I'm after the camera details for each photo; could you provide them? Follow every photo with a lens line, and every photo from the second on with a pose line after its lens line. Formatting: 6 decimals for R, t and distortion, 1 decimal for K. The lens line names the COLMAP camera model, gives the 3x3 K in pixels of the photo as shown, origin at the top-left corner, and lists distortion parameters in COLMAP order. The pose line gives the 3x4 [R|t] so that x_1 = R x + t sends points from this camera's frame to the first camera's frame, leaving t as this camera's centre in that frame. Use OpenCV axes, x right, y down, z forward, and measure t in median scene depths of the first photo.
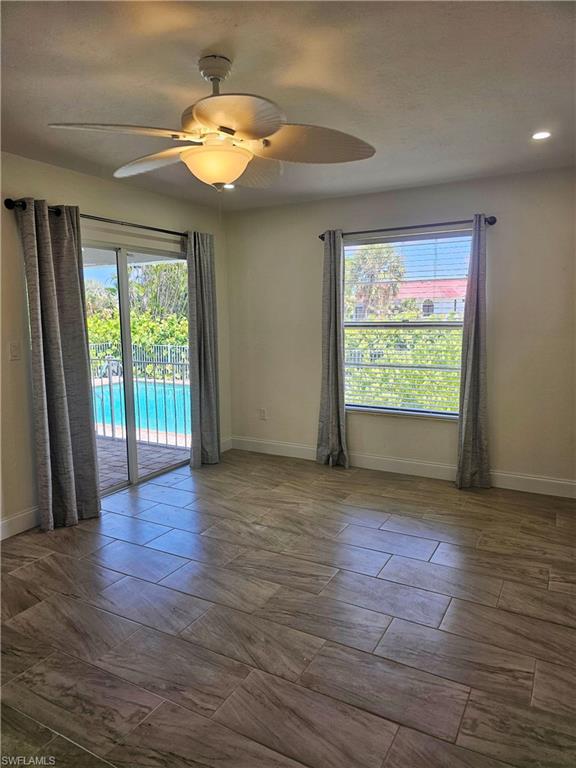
lens RADIAL K [[524.0, 0, 288.0], [0, 524.0, 384.0], [0, 0, 1]] dist [0.068598, -0.084117]
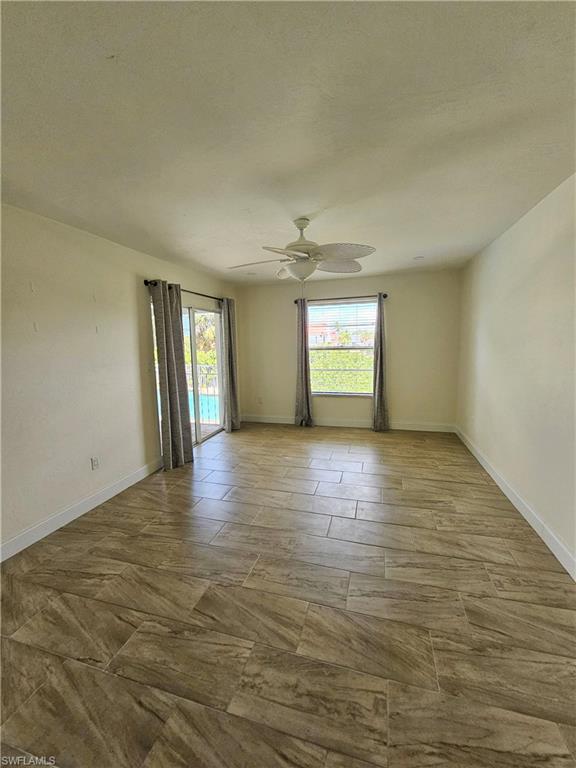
lens RADIAL K [[317.1, 0, 288.0], [0, 317.1, 384.0], [0, 0, 1]] dist [-0.000794, -0.000583]
pose [[0.976404, -0.040251, 0.212169, -0.238352], [0.041418, 0.999141, -0.001056, 0.009983], [-0.211944, 0.009819, 0.977233, -0.086197]]
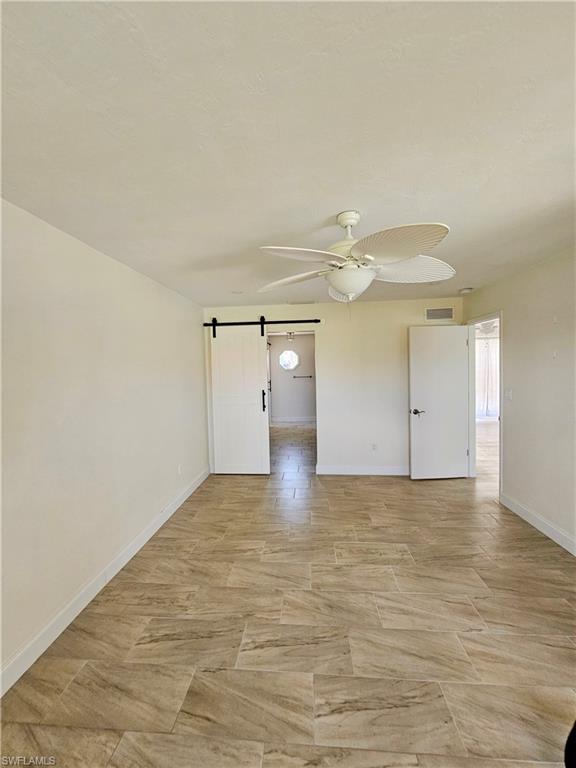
lens RADIAL K [[317.1, 0, 288.0], [0, 317.1, 384.0], [0, 0, 1]] dist [-0.000794, -0.000583]
pose [[-0.909301, 0.054438, -0.412562, 0.197000], [-0.020744, 0.984244, 0.175595, -0.150582], [0.415621, 0.168227, -0.893845, 0.891265]]
